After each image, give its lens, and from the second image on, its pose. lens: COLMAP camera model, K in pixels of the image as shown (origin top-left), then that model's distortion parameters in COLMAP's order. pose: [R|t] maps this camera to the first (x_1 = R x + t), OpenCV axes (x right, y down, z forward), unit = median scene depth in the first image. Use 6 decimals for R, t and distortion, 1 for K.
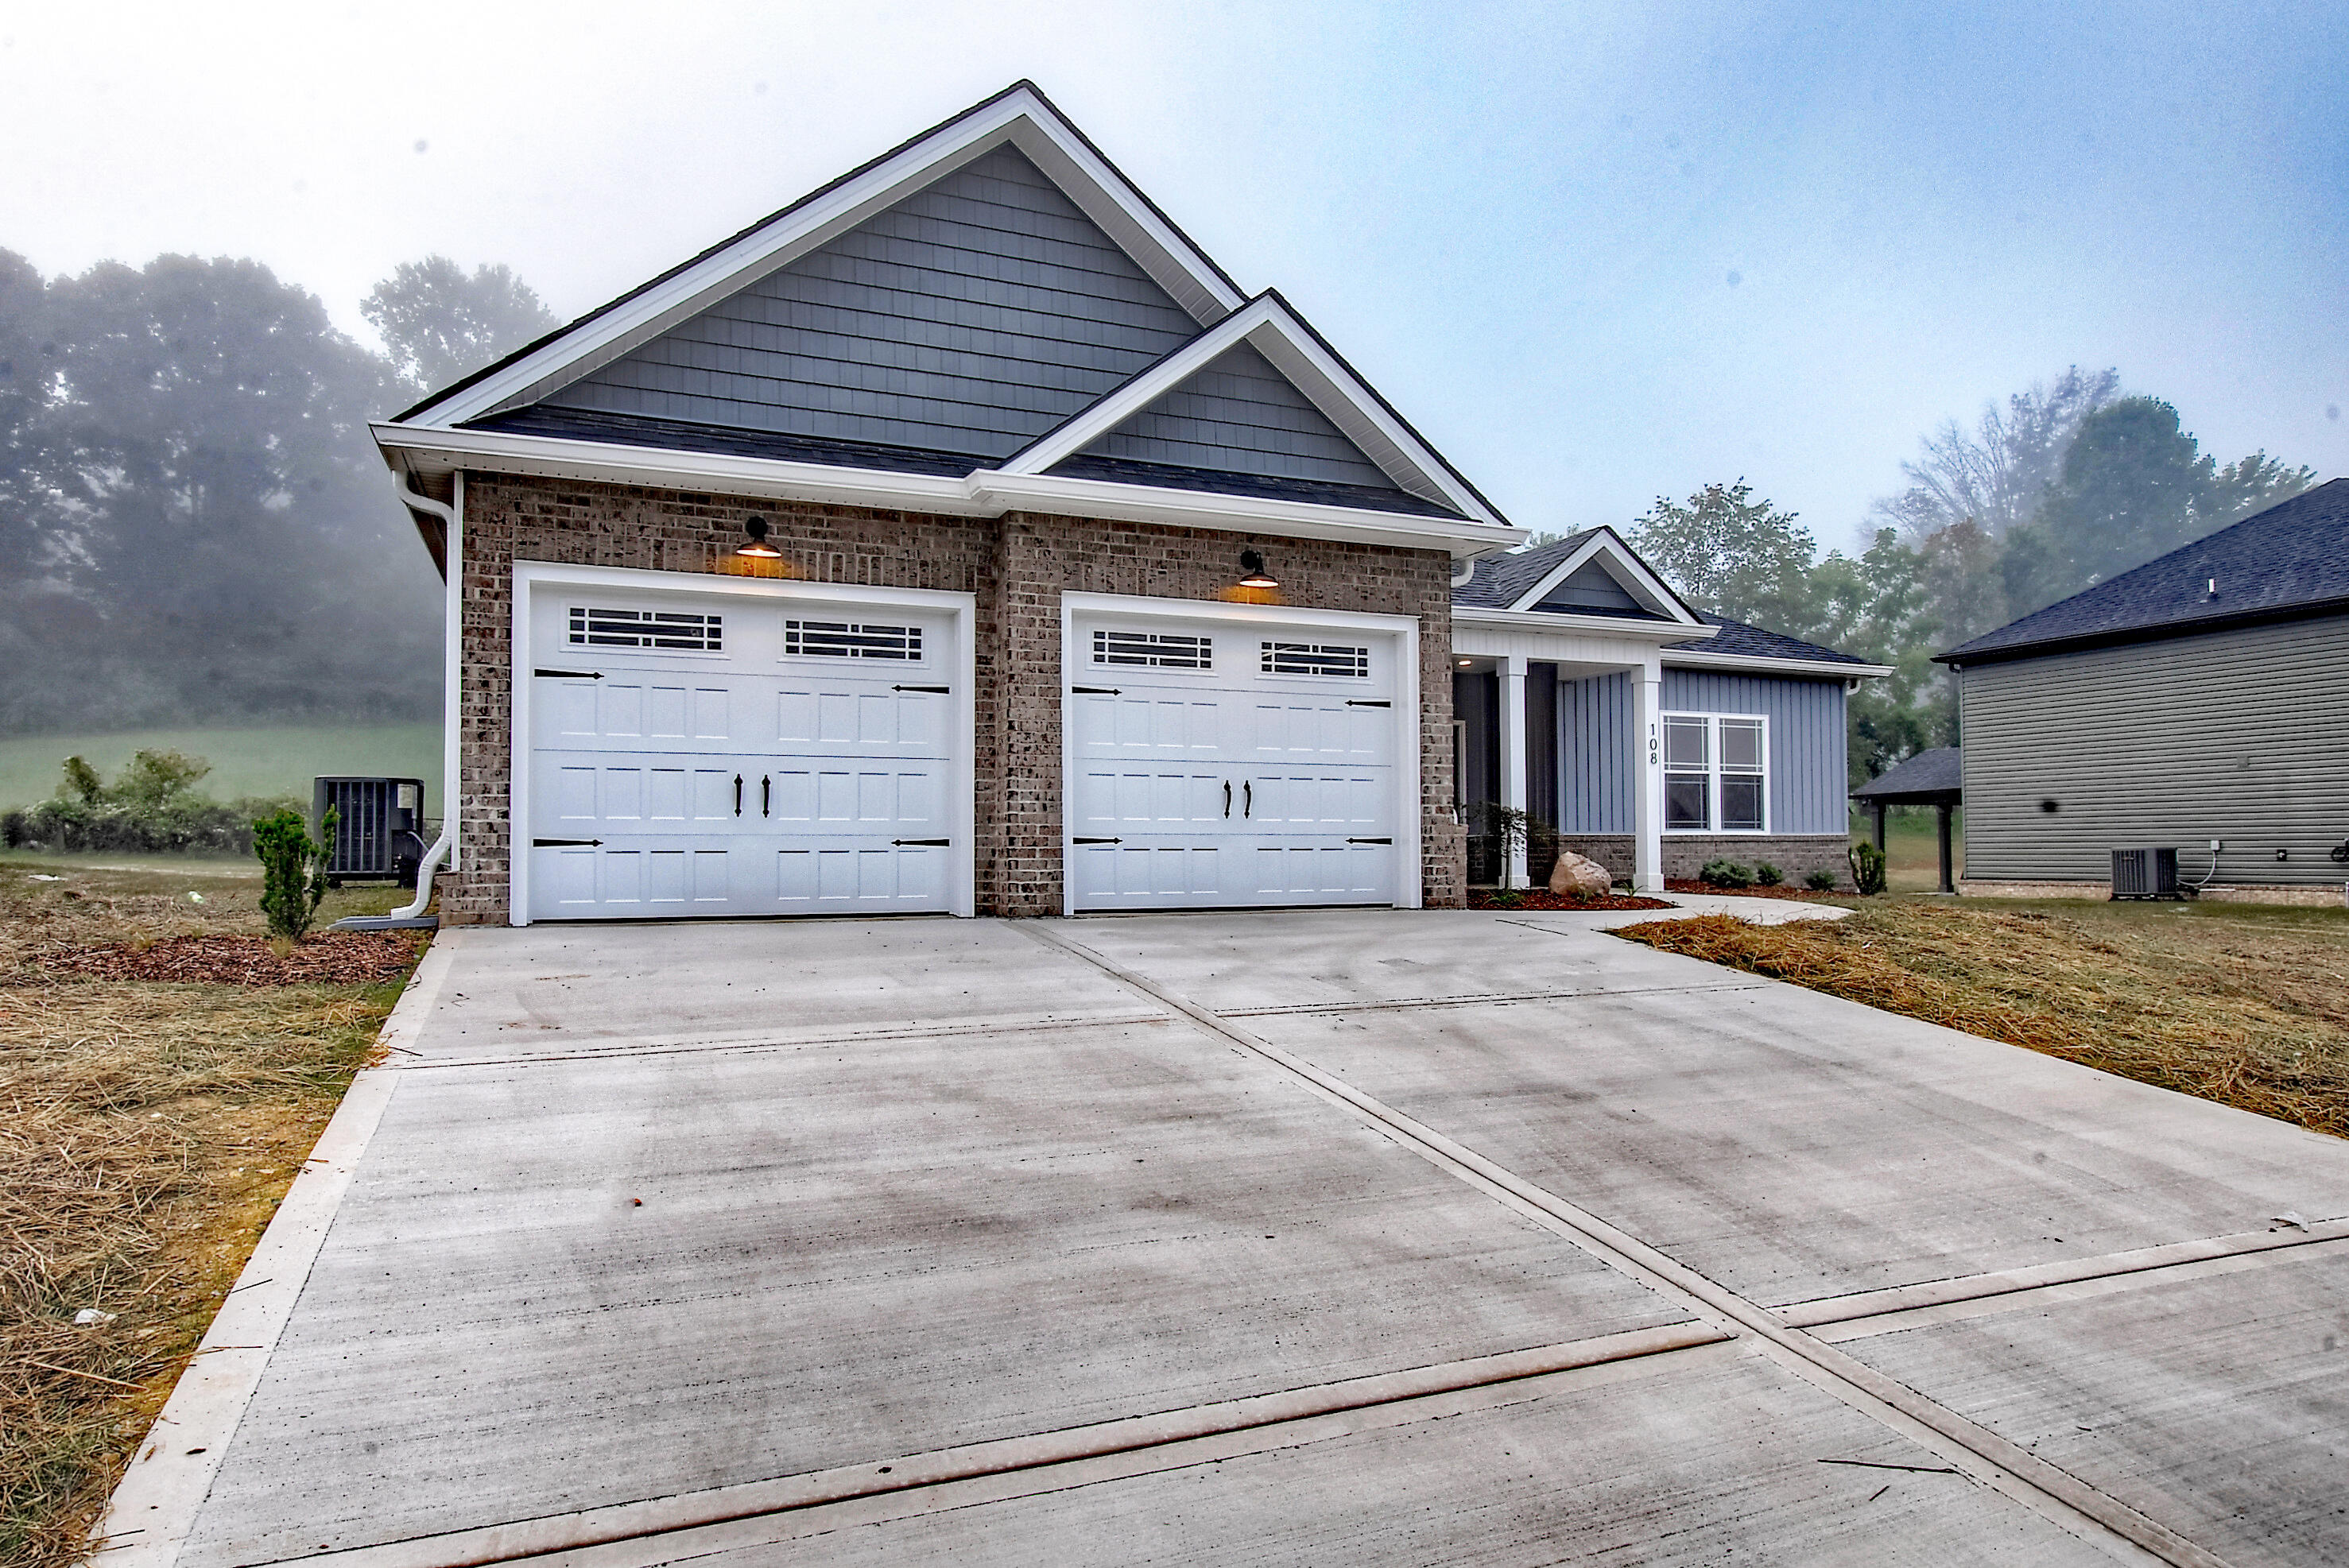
lens RADIAL K [[1413.6, 0, 1188.3], [0, 1413.6, 814.5], [0, 0, 1]] dist [-0.007801, 0.005510]
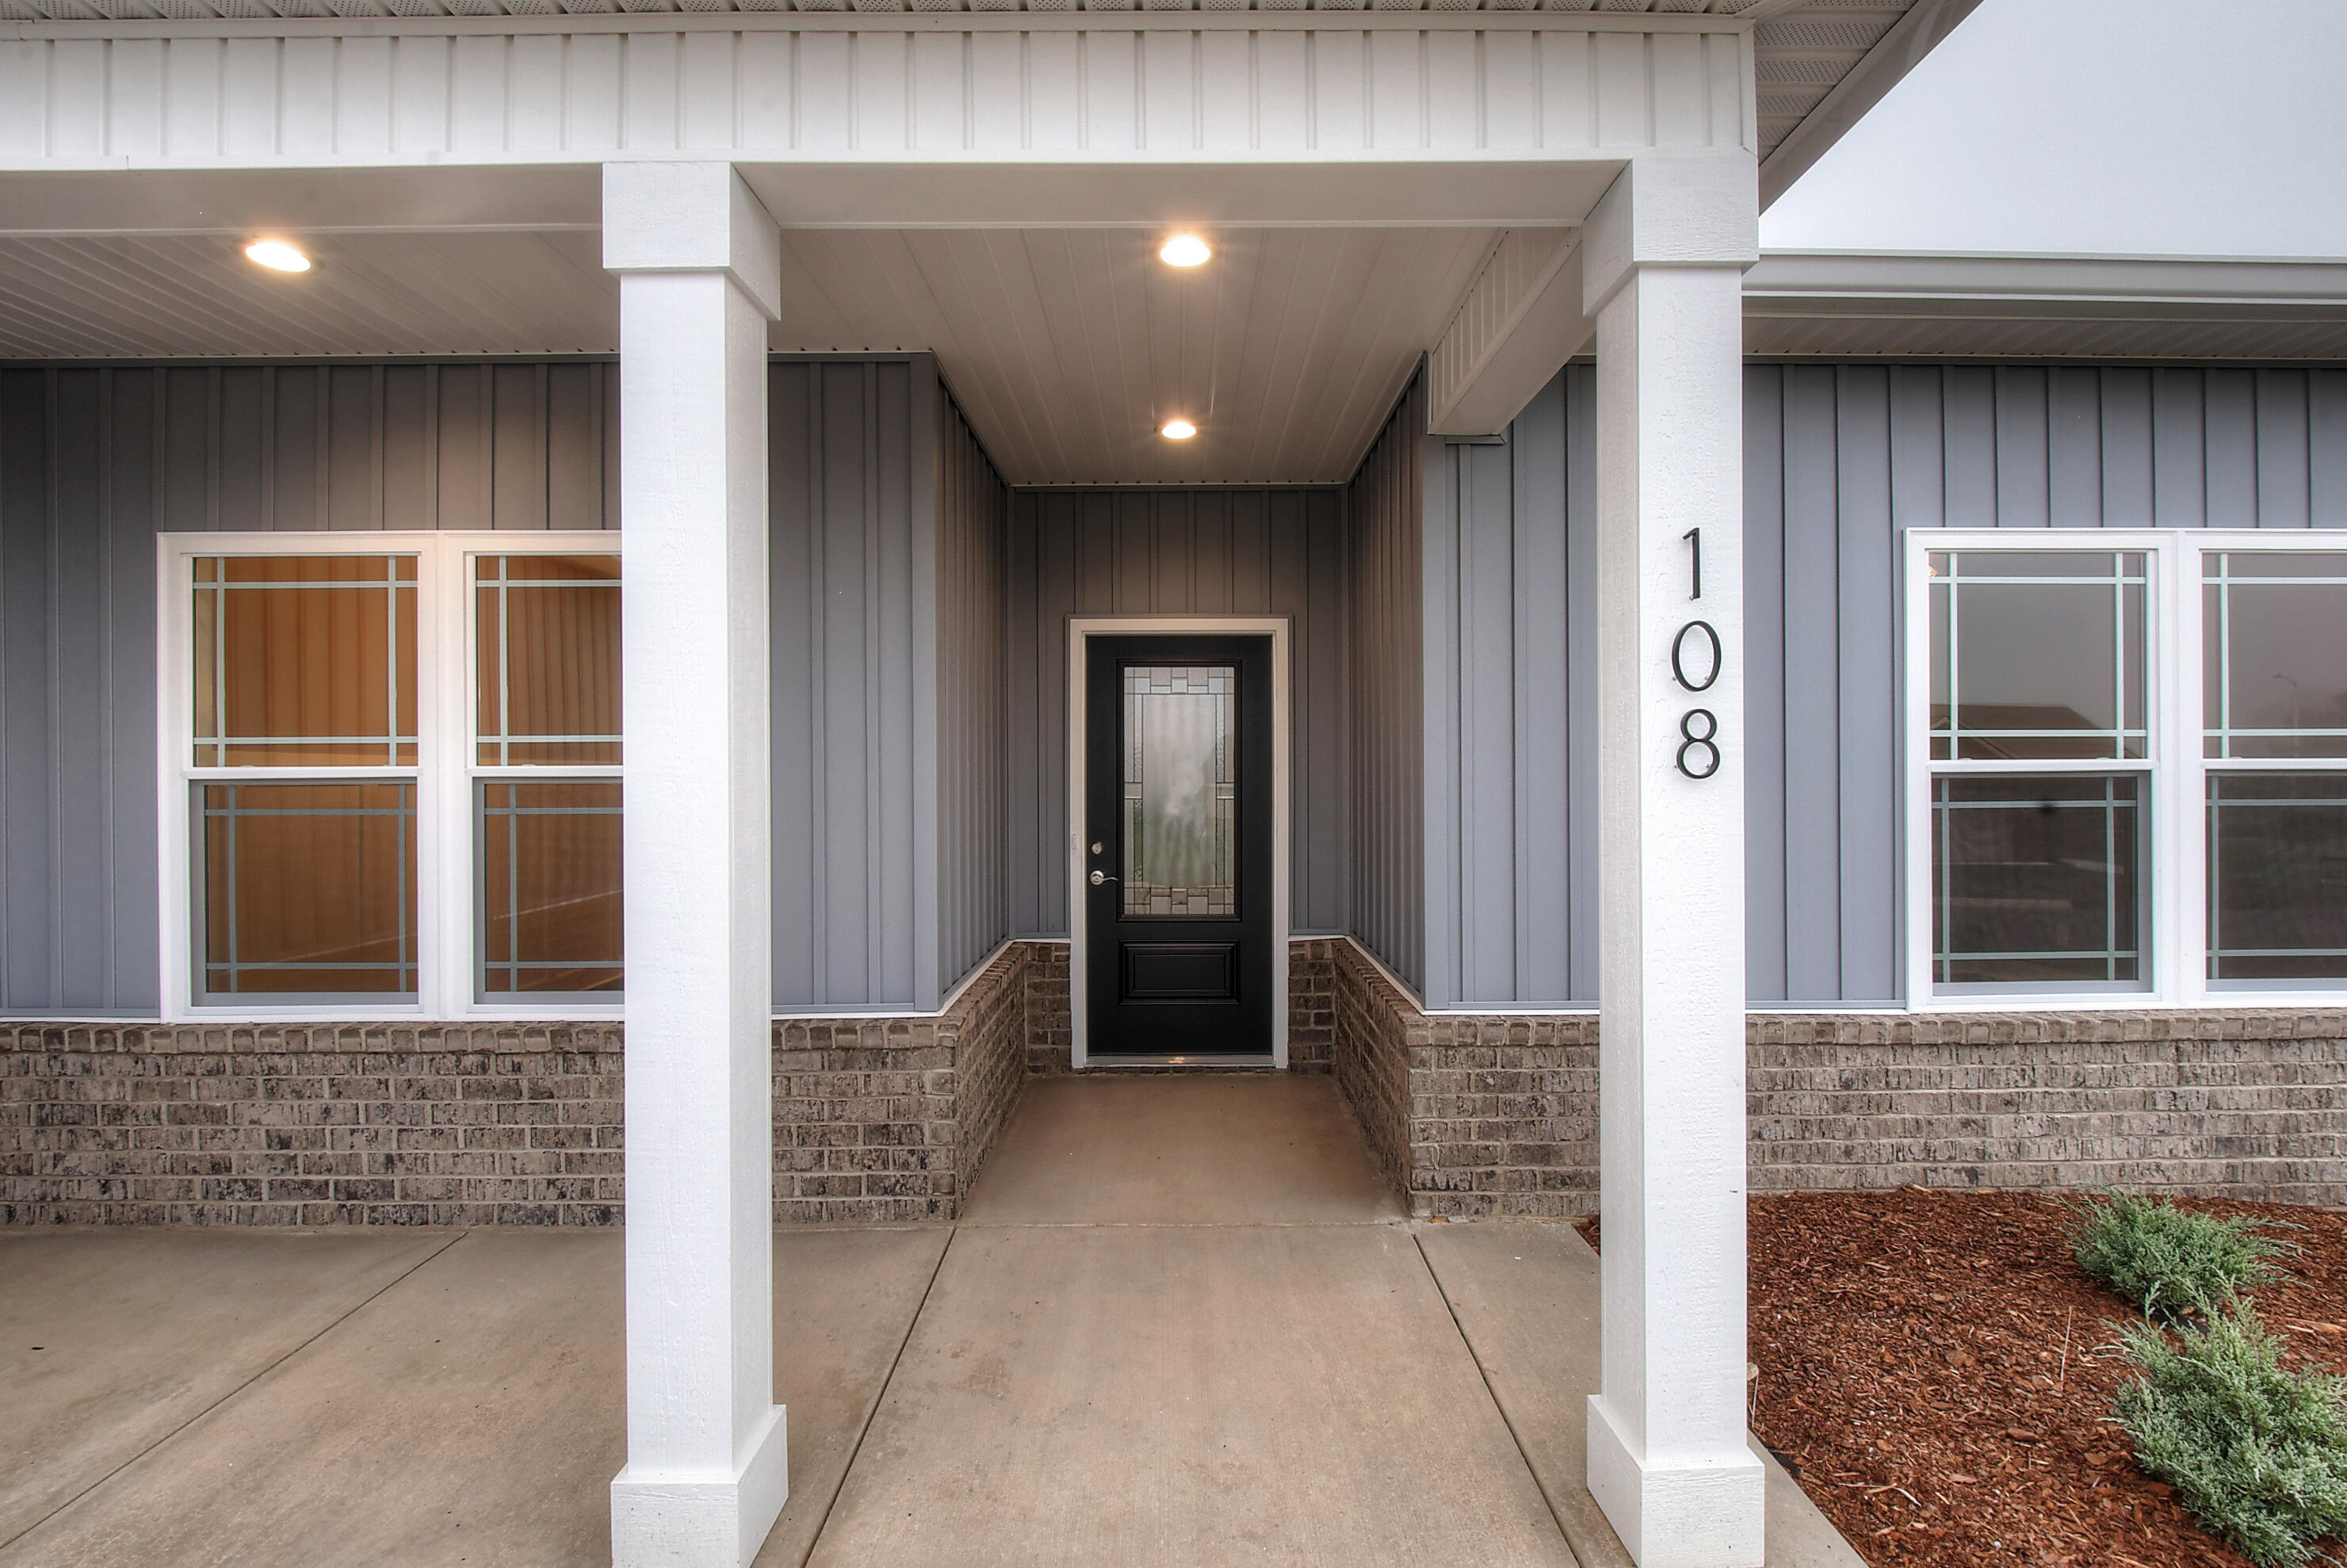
lens RADIAL K [[1043.8, 0, 1184.6], [0, 1043.8, 774.5], [0, 0, 1]] dist [0.002147, -0.004934]
pose [[0.921008, 0.000269, -0.389545, 0.481833], [0.011395, 0.999553, 0.027634, -0.060308], [0.389378, -0.029890, 0.920593, 1.298045]]
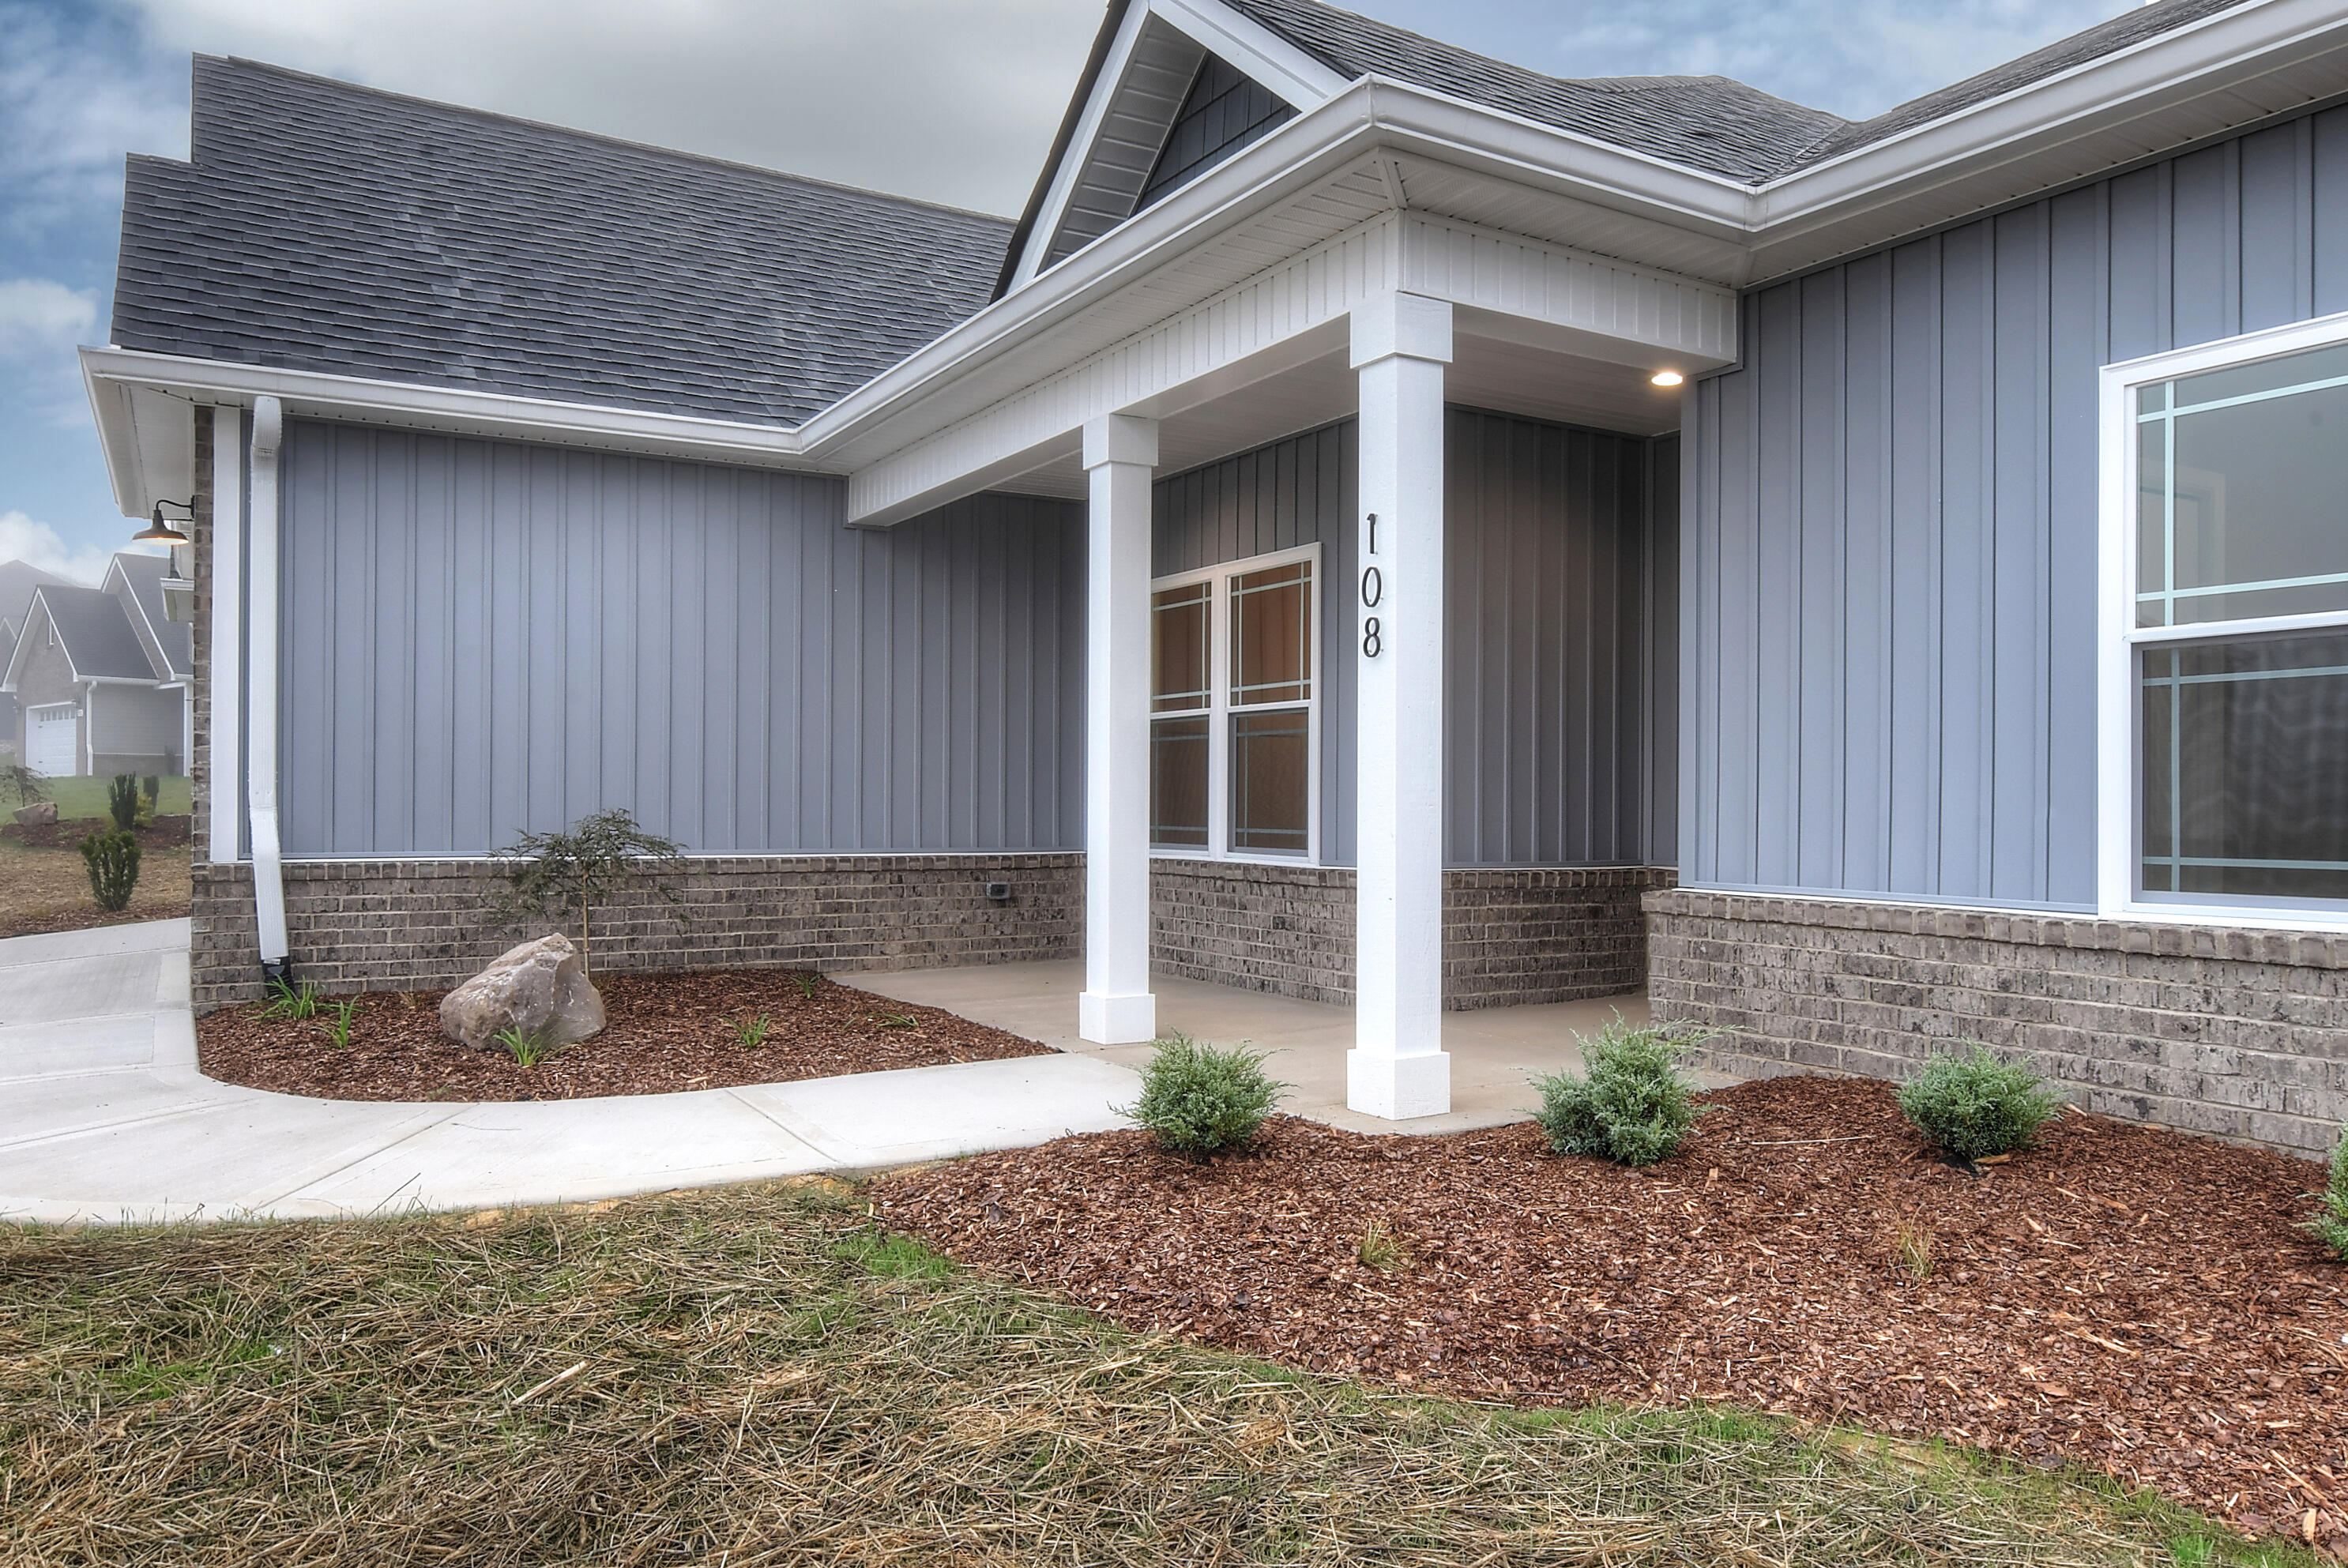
lens RADIAL K [[1659.3, 0, 1181.3], [0, 1659.3, 794.1], [0, 0, 1]] dist [0.000546, 0.000725]
pose [[0.130864, -0.000775, -0.991400, 0.972975], [0.019342, 0.999811, 0.001772, -0.014942], [0.991212, -0.019408, 0.130854, 1.374503]]
